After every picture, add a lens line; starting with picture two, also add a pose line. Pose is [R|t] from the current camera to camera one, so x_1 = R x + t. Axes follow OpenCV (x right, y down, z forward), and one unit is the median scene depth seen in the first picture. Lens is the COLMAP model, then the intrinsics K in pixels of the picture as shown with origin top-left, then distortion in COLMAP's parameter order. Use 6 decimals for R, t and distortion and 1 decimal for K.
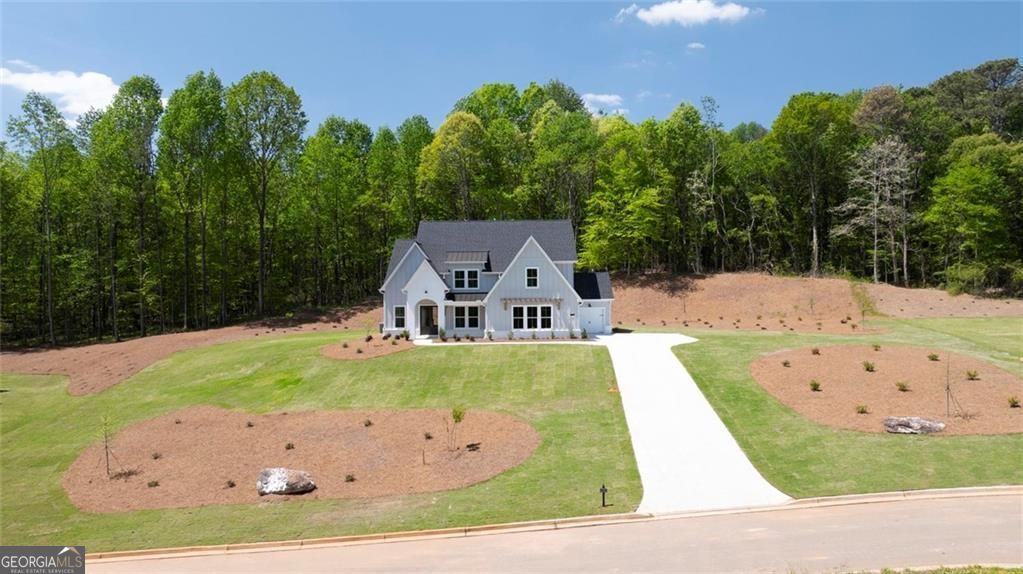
lens RADIAL K [[715.3, 0, 512.7], [0, 715.3, 293.7], [0, 0, 1]] dist [-0.010532, -0.003852]
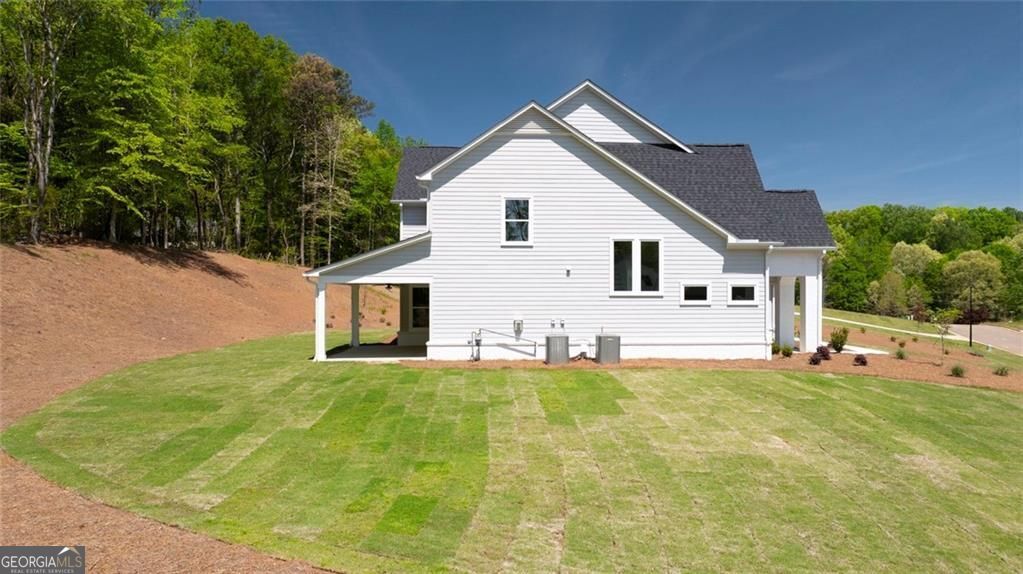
lens RADIAL K [[715.3, 0, 512.7], [0, 715.3, 293.7], [0, 0, 1]] dist [-0.010532, -0.003852]
pose [[-0.049930, 0.006371, 0.998732, -0.580405], [0.002803, 0.999977, -0.006239, 0.024975], [-0.998749, 0.002487, -0.049946, 1.163123]]
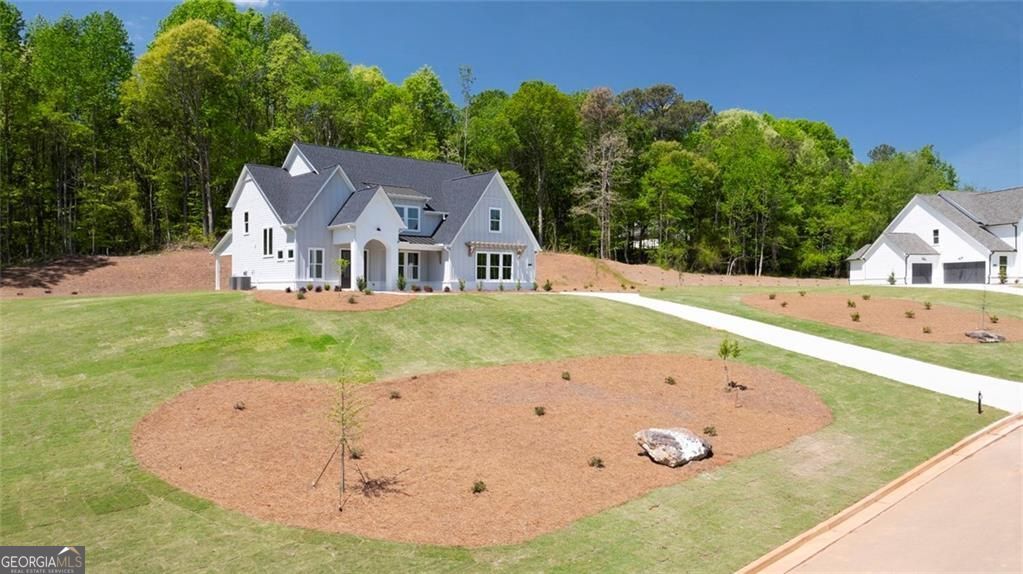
lens RADIAL K [[717.6, 0, 513.8], [0, 717.6, 292.6], [0, 0, 1]] dist [-0.007641, -0.001887]
pose [[0.769117, 0.009612, 0.639035, -0.470820], [-0.008681, 0.999952, -0.004593, 0.063717], [-0.639049, -0.002015, 0.769164, 0.300376]]
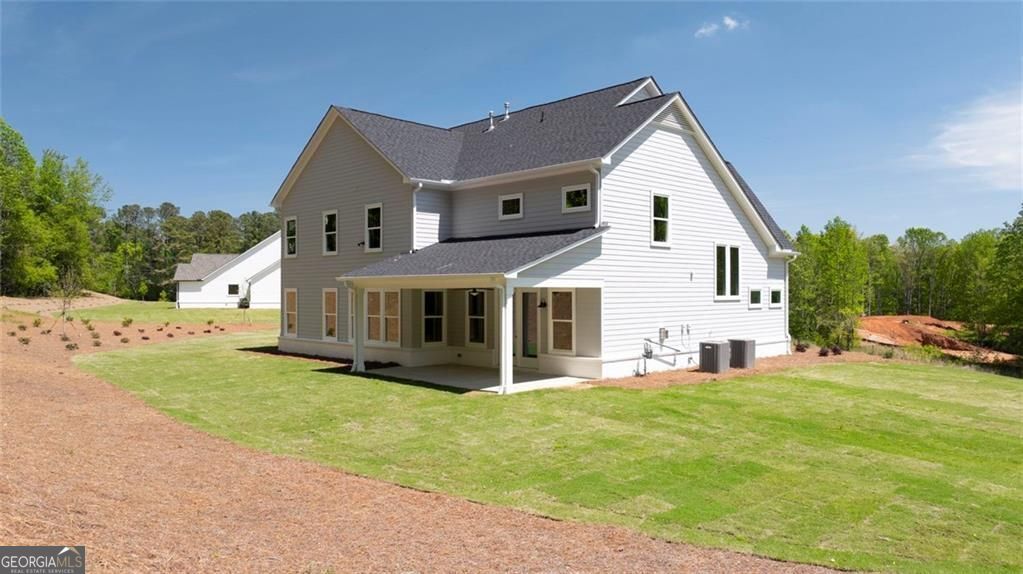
lens RADIAL K [[717.6, 0, 513.8], [0, 717.6, 292.6], [0, 0, 1]] dist [-0.007641, -0.001887]
pose [[-0.700675, 0.010744, 0.713400, -0.388975], [0.011510, 0.999927, -0.003754, 0.019639], [-0.713388, 0.005581, -0.700747, 1.454437]]
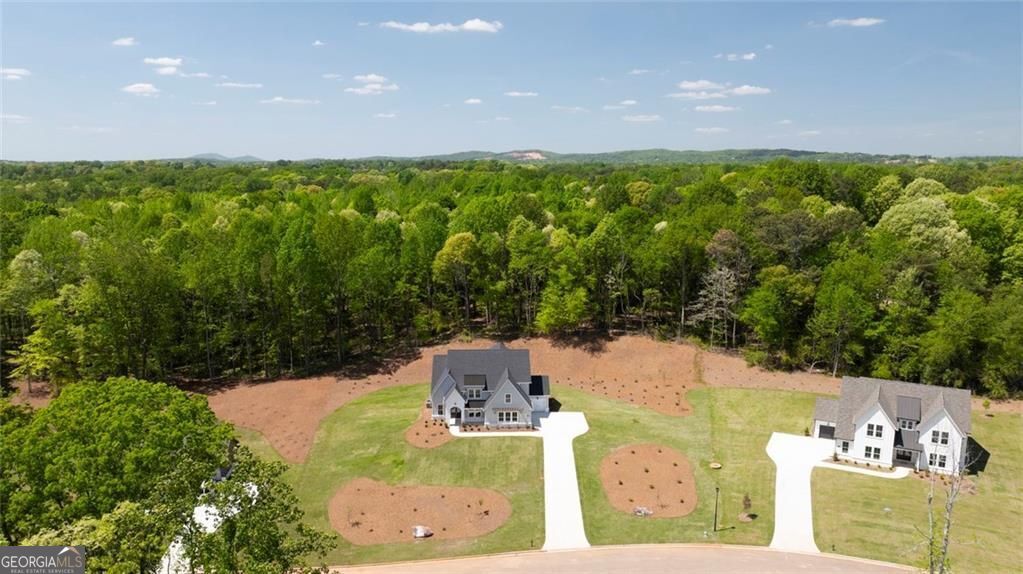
lens RADIAL K [[717.6, 0, 513.8], [0, 717.6, 292.6], [0, 0, 1]] dist [-0.007641, -0.001887]
pose [[0.999057, 0.004935, 0.043129, -0.042870], [-0.012361, 0.984728, 0.173659, -0.624261], [-0.041614, -0.174028, 0.983861, -0.882094]]
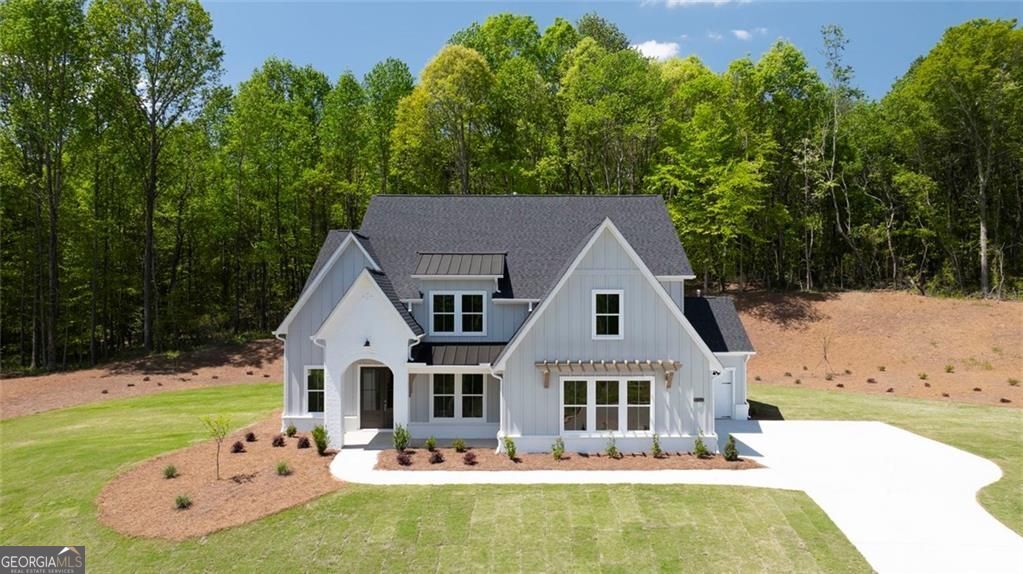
lens RADIAL K [[717.6, 0, 513.8], [0, 717.6, 292.6], [0, 0, 1]] dist [-0.007641, -0.001887]
pose [[0.999940, 0.010442, 0.003397, -0.029844], [-0.010414, 0.999913, -0.008120, -0.029491], [-0.003482, 0.008084, 0.999961, 0.521742]]
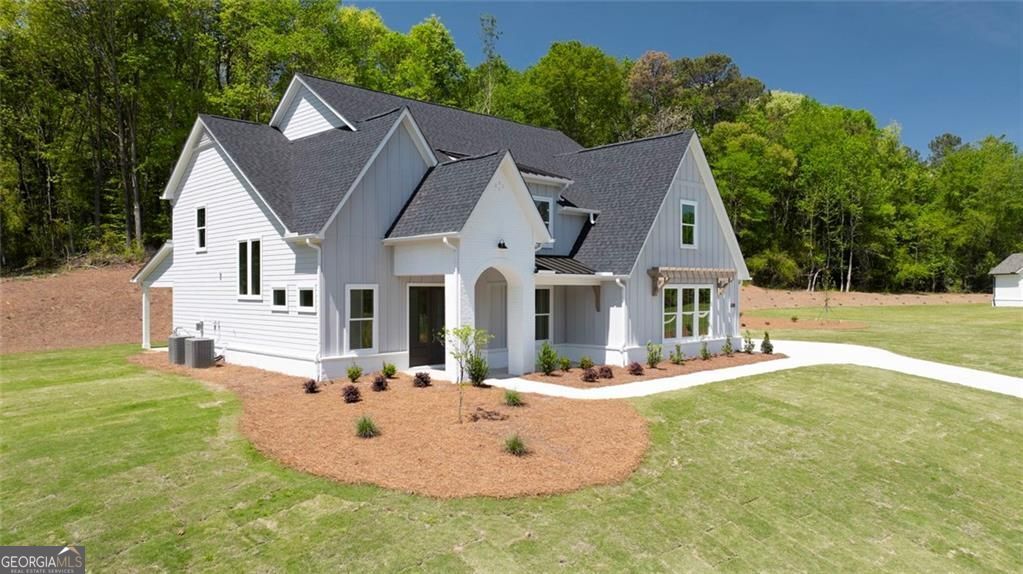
lens RADIAL K [[717.6, 0, 513.8], [0, 717.6, 292.6], [0, 0, 1]] dist [-0.007641, -0.001887]
pose [[0.717540, 0.004838, 0.696500, -0.343831], [-0.003091, 0.999988, -0.003761, 0.021121], [-0.696510, 0.000546, 0.717547, 0.699023]]
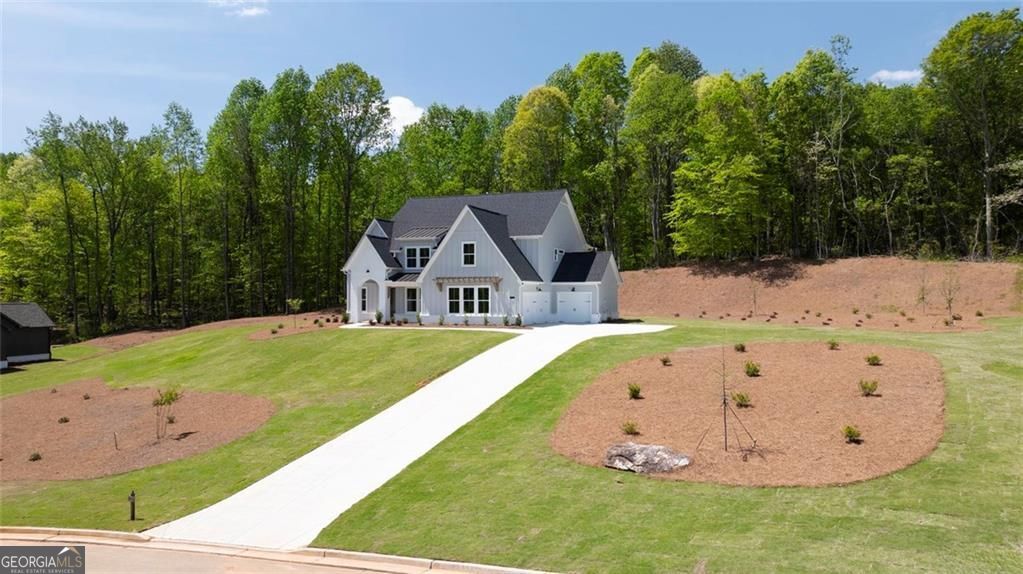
lens RADIAL K [[718.1, 0, 511.5], [0, 718.1, 287.0], [0, 0, 1]] dist [-0.013108, -0.001753]
pose [[0.930229, 0.006257, -0.366926, 0.365054], [-0.010449, 0.999901, -0.009441, 0.023130], [0.366830, 0.012617, 0.930202, 0.201009]]
